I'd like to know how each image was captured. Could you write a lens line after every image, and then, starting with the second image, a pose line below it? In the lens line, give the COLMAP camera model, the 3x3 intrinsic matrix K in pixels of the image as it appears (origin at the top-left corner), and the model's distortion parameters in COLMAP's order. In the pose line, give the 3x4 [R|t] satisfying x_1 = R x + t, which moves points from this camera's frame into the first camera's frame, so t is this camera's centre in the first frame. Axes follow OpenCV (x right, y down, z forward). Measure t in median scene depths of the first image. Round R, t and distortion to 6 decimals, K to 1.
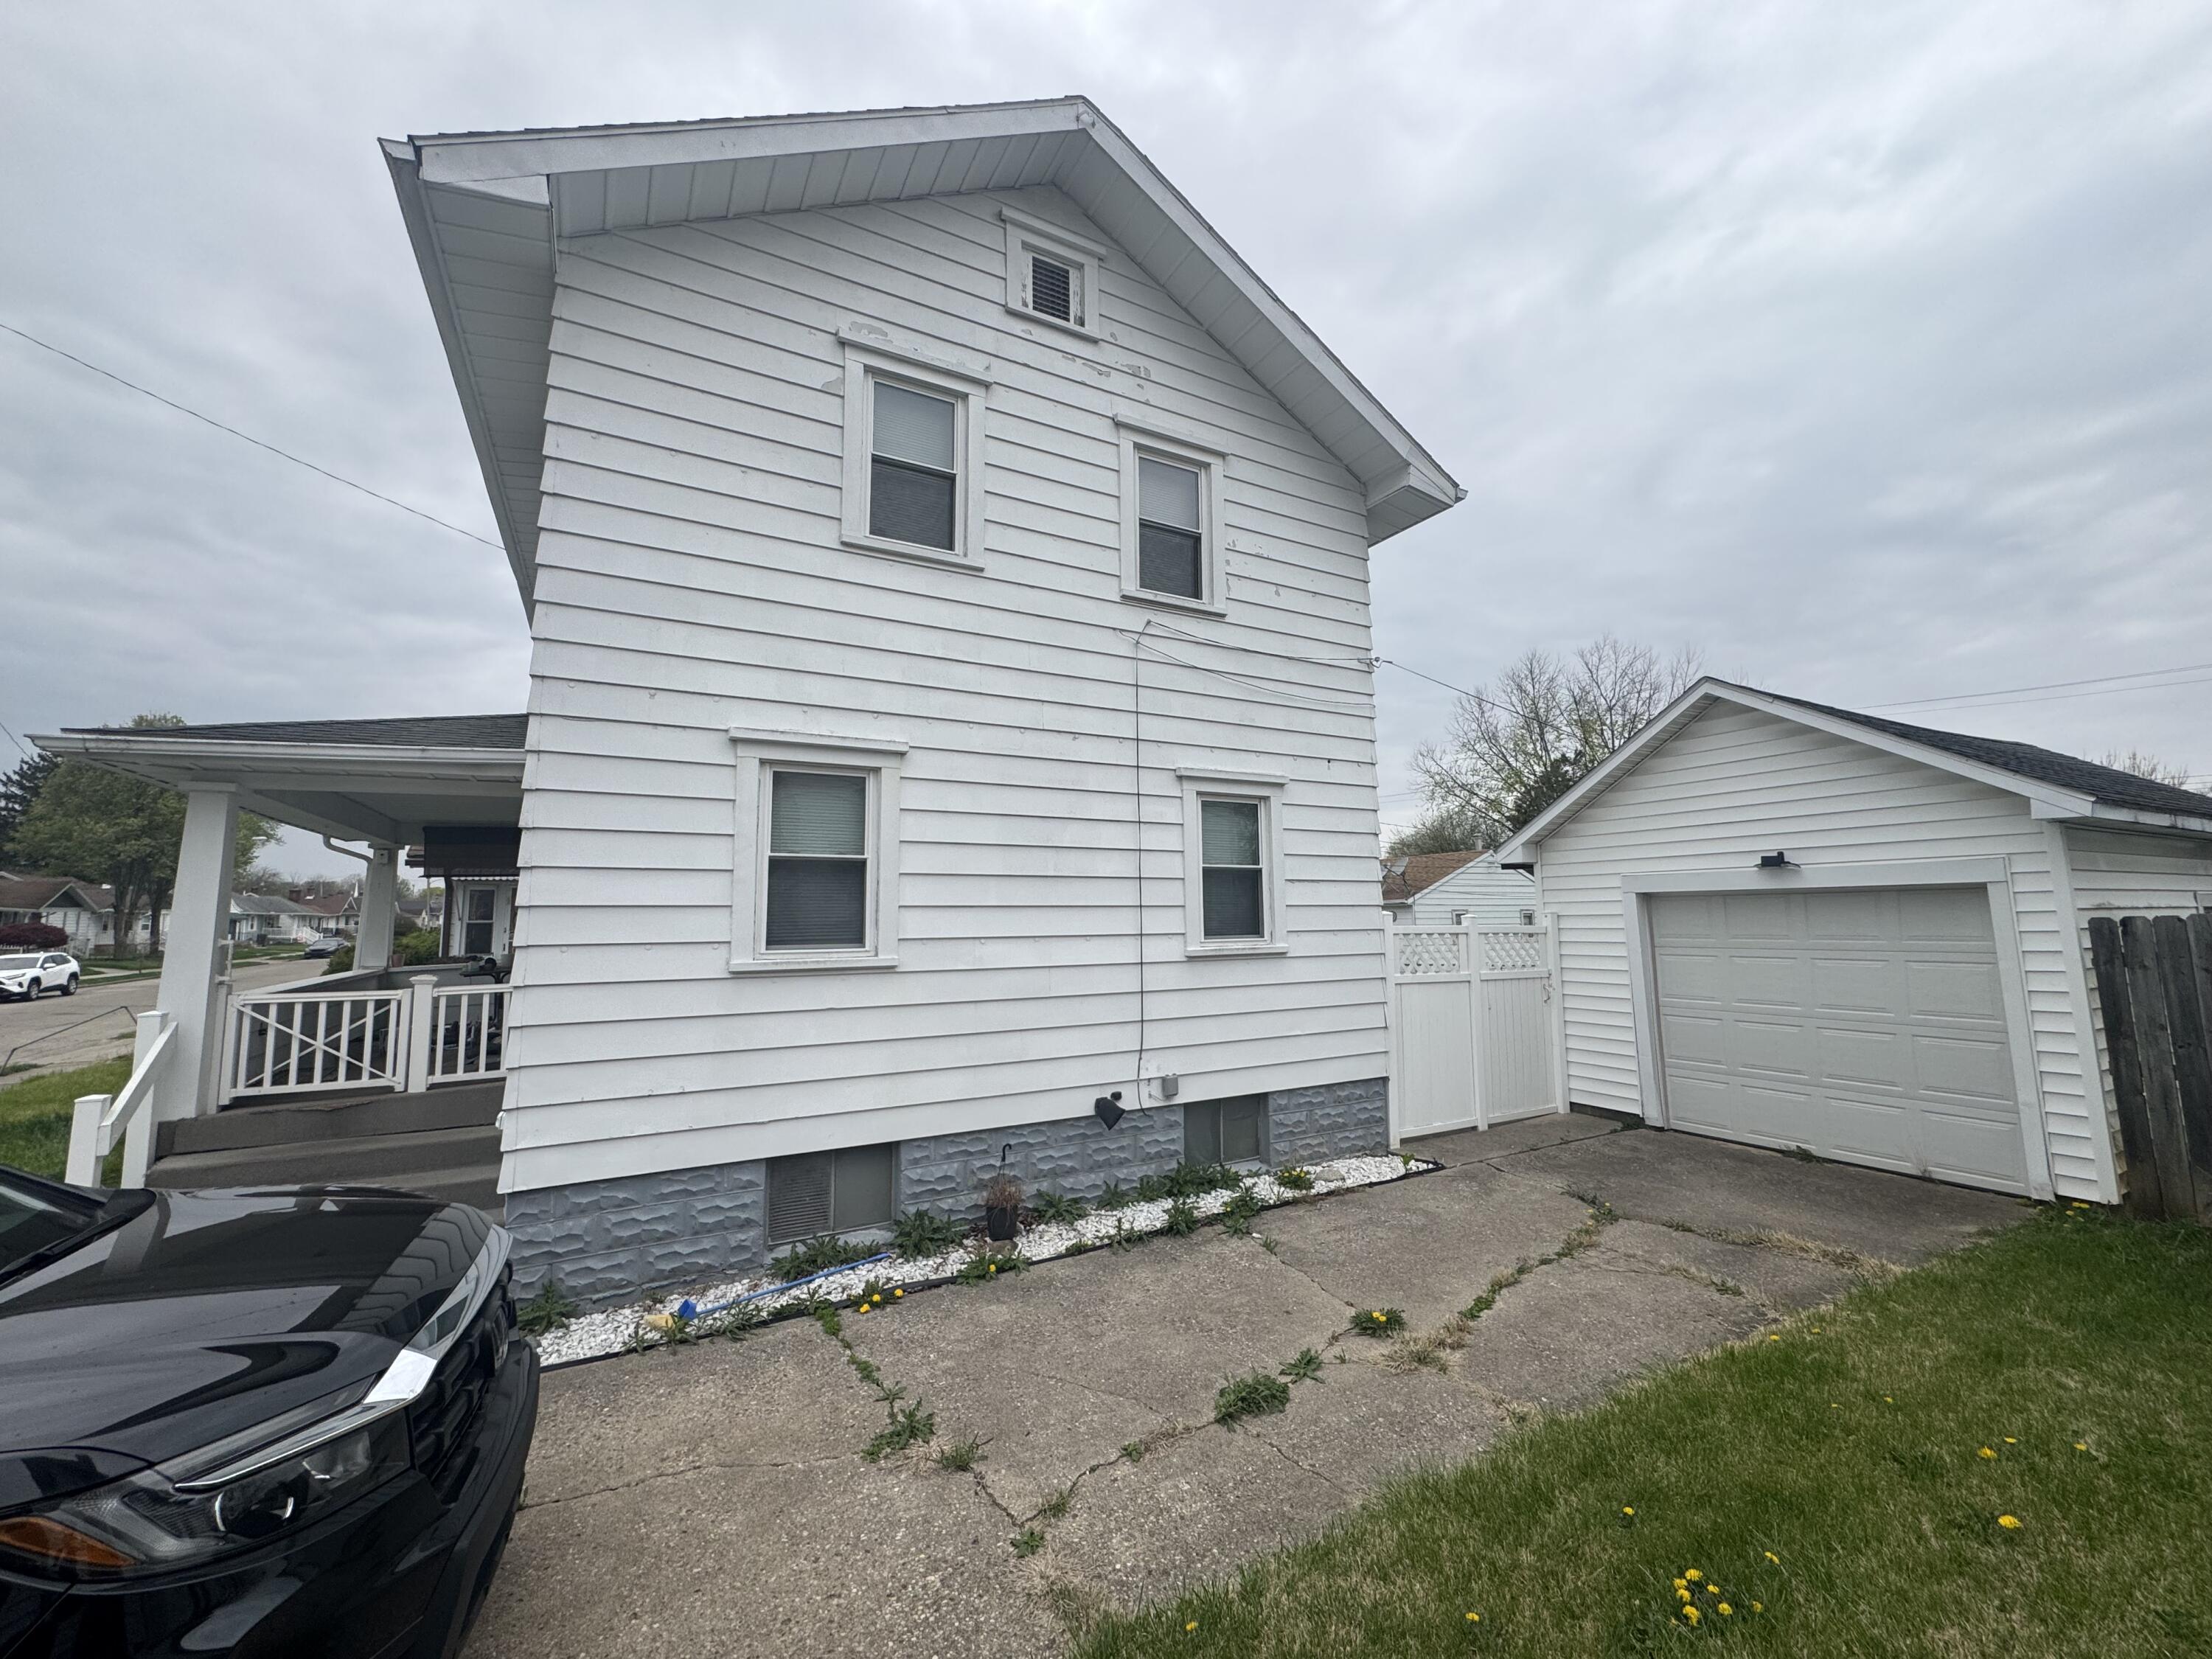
lens RADIAL K [[875.3, 0, 1113.9], [0, 875.3, 822.9], [0, 0, 1]] dist [0.000202, -0.000141]
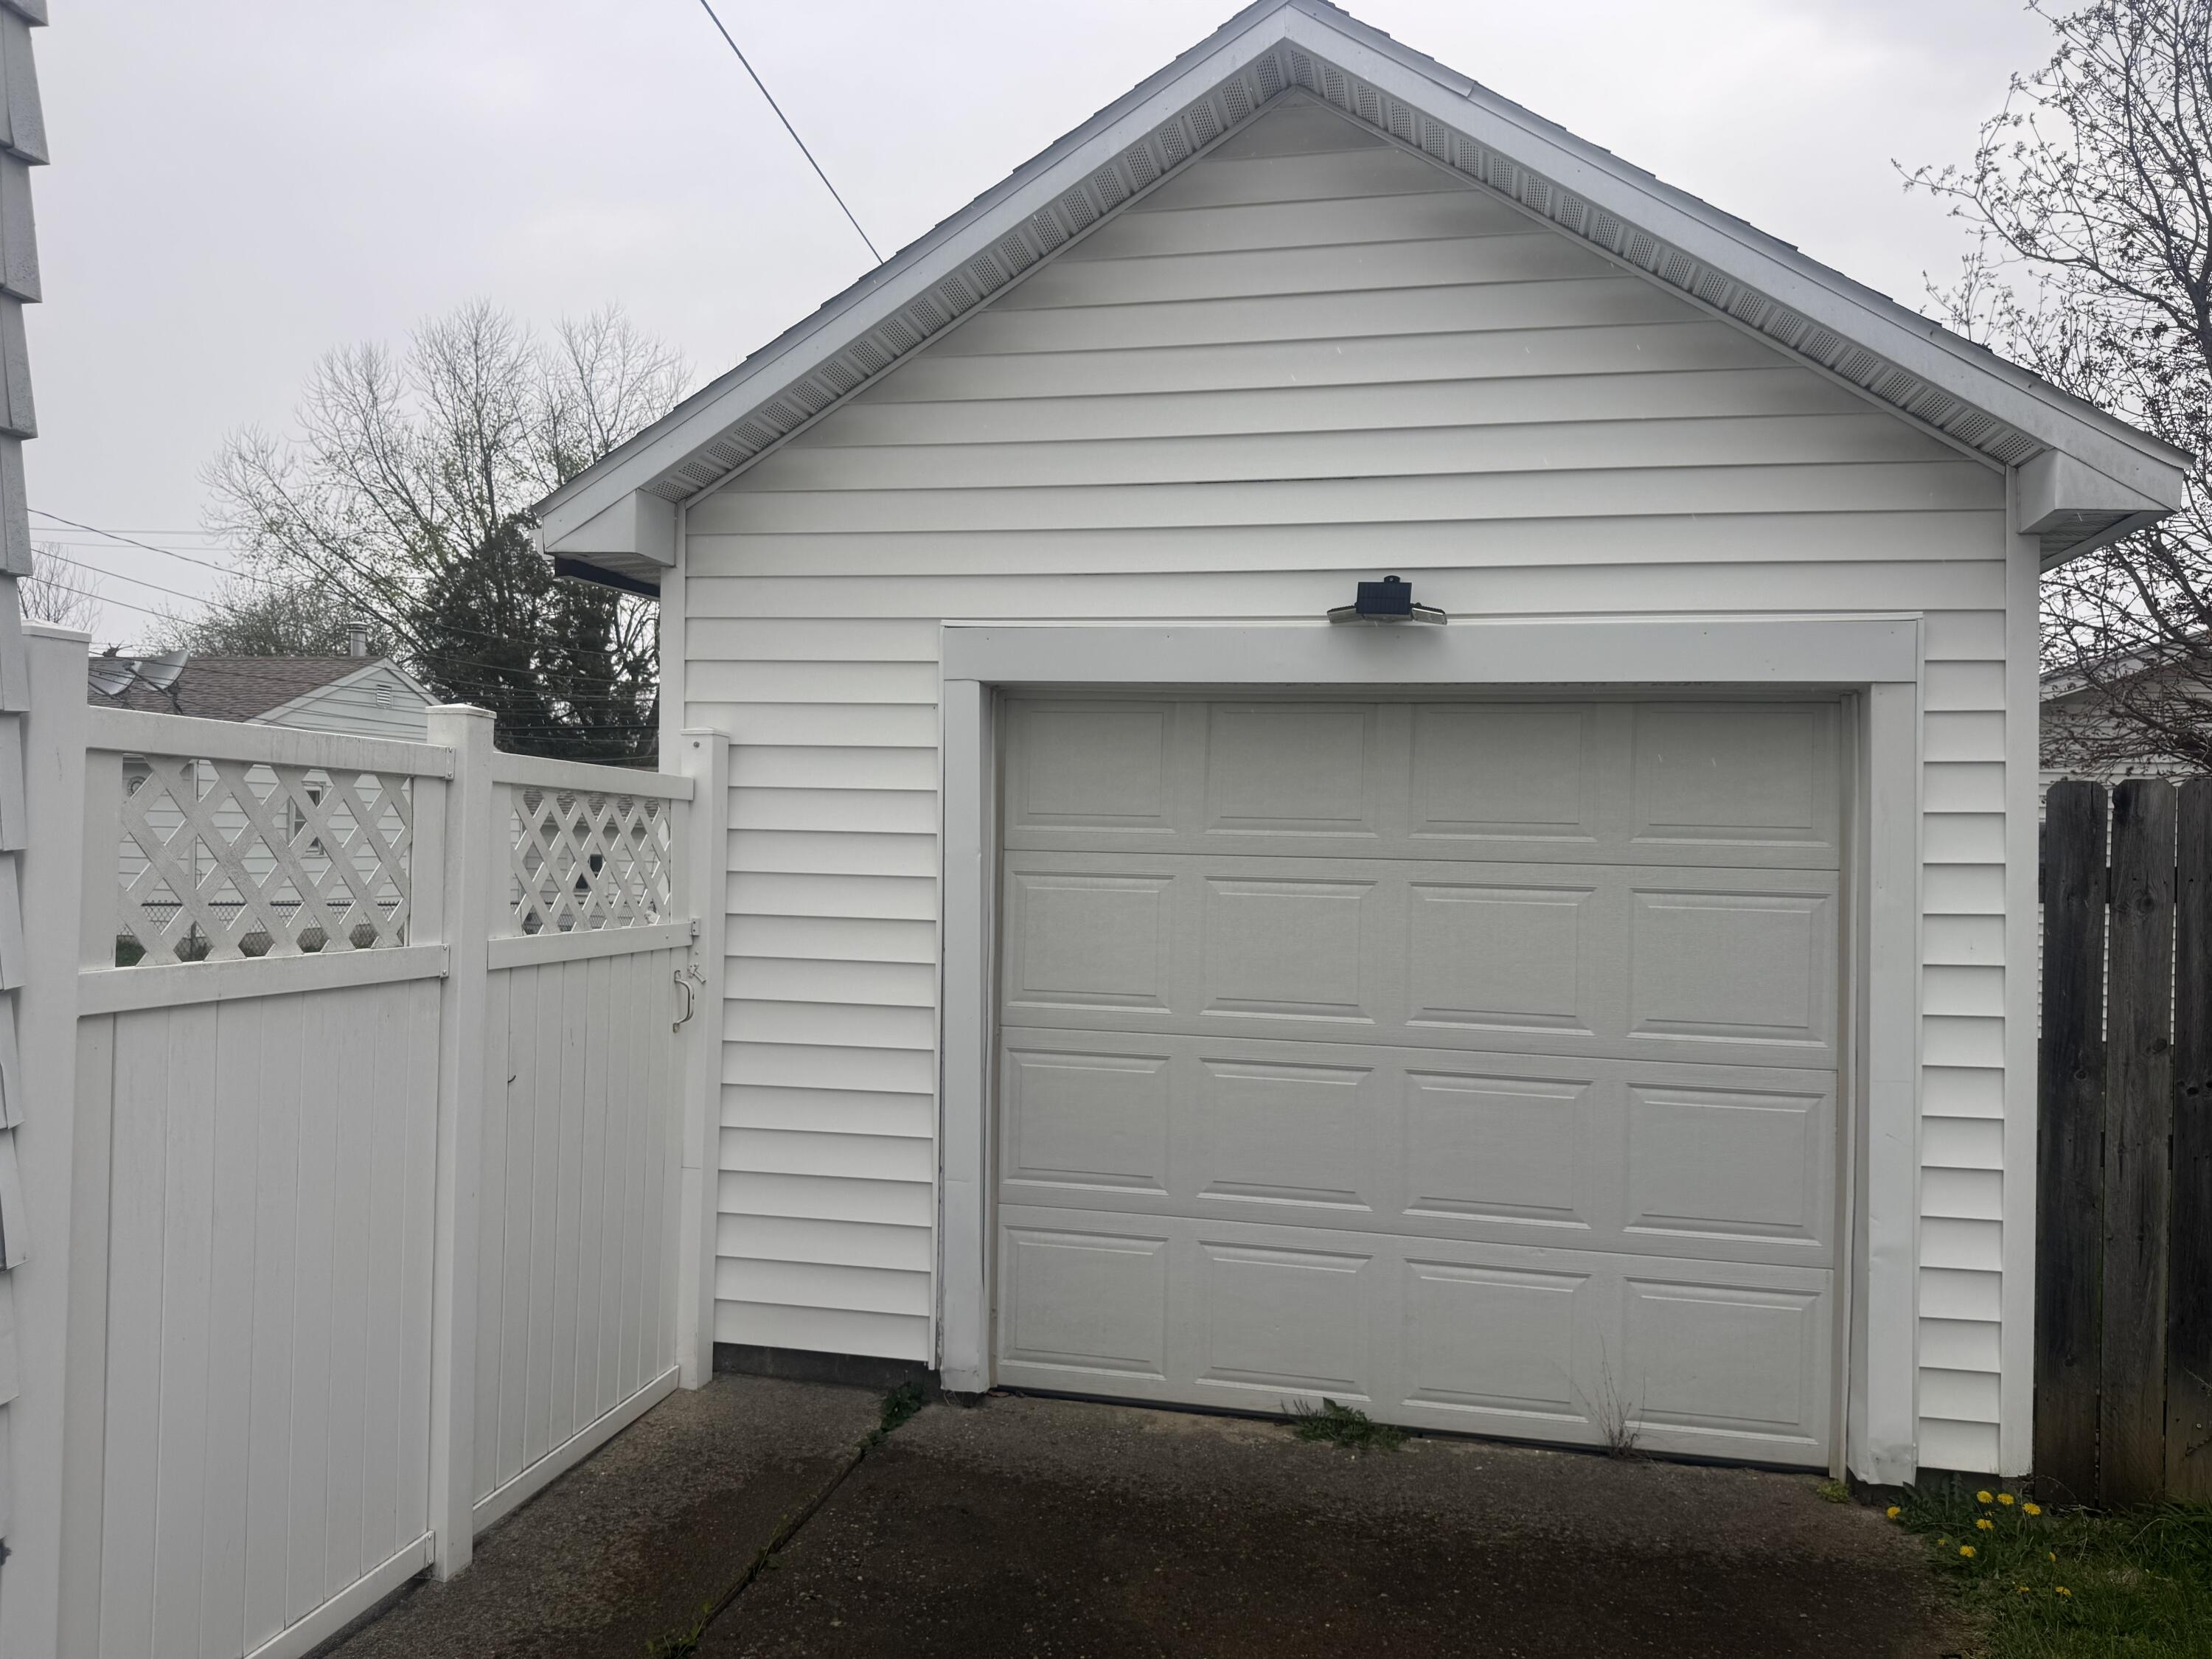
lens RADIAL K [[1553.6, 0, 1104.4], [0, 1553.6, 836.8], [0, 0, 1]] dist [0.071017, -0.115695]
pose [[0.657213, 0.021948, 0.753385, 0.200977], [-0.114305, 0.990916, 0.070846, 0.091280], [-0.744987, -0.132676, 0.653752, 0.589174]]
